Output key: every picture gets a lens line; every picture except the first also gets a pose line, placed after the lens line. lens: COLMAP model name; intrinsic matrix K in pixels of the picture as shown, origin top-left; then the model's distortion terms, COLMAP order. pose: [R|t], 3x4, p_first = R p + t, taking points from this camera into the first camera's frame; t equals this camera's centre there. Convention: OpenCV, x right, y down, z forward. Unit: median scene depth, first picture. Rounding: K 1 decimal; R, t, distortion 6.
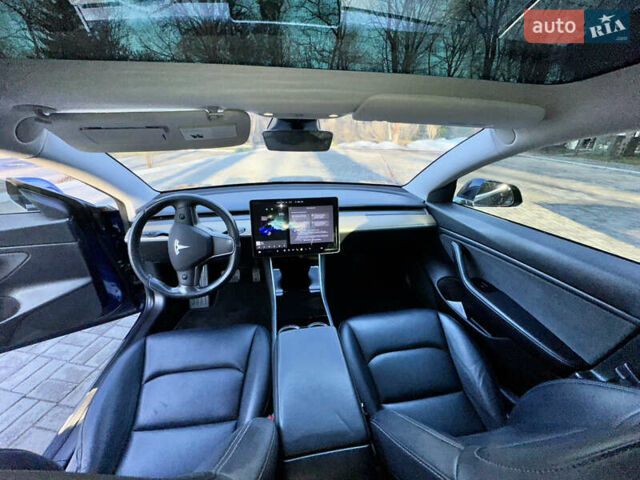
lens RADIAL K [[255.5, 0, 320.0], [0, 255.5, 240.0], [0, 0, 1]] dist [-0.001531, 0.000160]
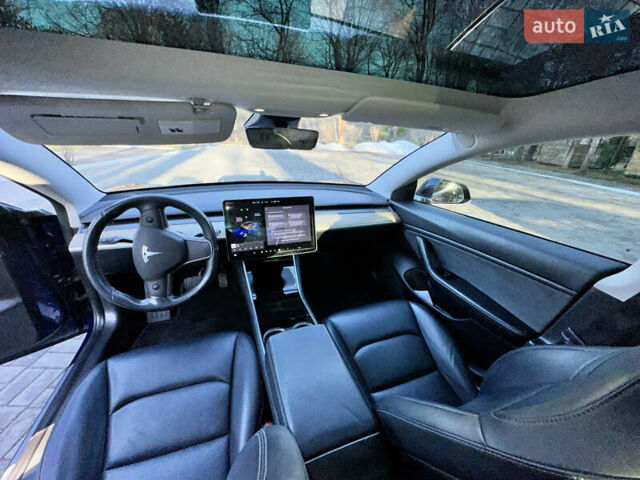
lens RADIAL K [[255.5, 0, 320.0], [0, 255.5, 240.0], [0, 0, 1]] dist [-0.001531, 0.000160]
pose [[0.980863, -0.043313, 0.189819, -0.105349], [0.043592, 0.999046, 0.002711, 0.002436], [-0.189756, 0.005616, 0.981815, 0.008540]]
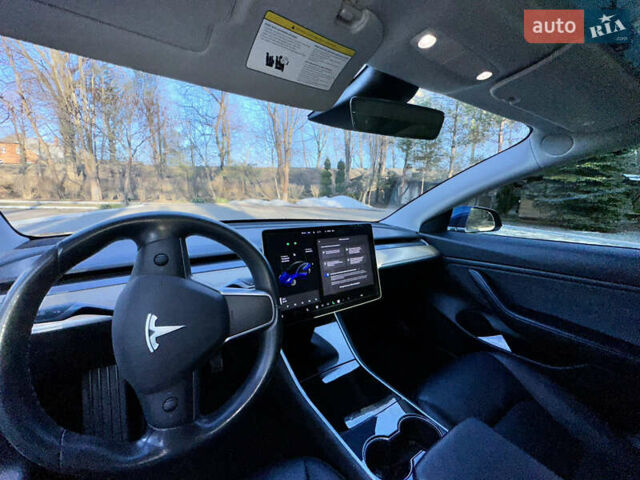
lens RADIAL K [[255.5, 0, 320.0], [0, 255.5, 240.0], [0, 0, 1]] dist [-0.001531, 0.000160]
pose [[0.910738, -0.054579, 0.409362, -0.384899], [0.141595, 0.972414, -0.185369, -0.002287], [-0.387952, 0.226786, 0.893343, 0.398256]]
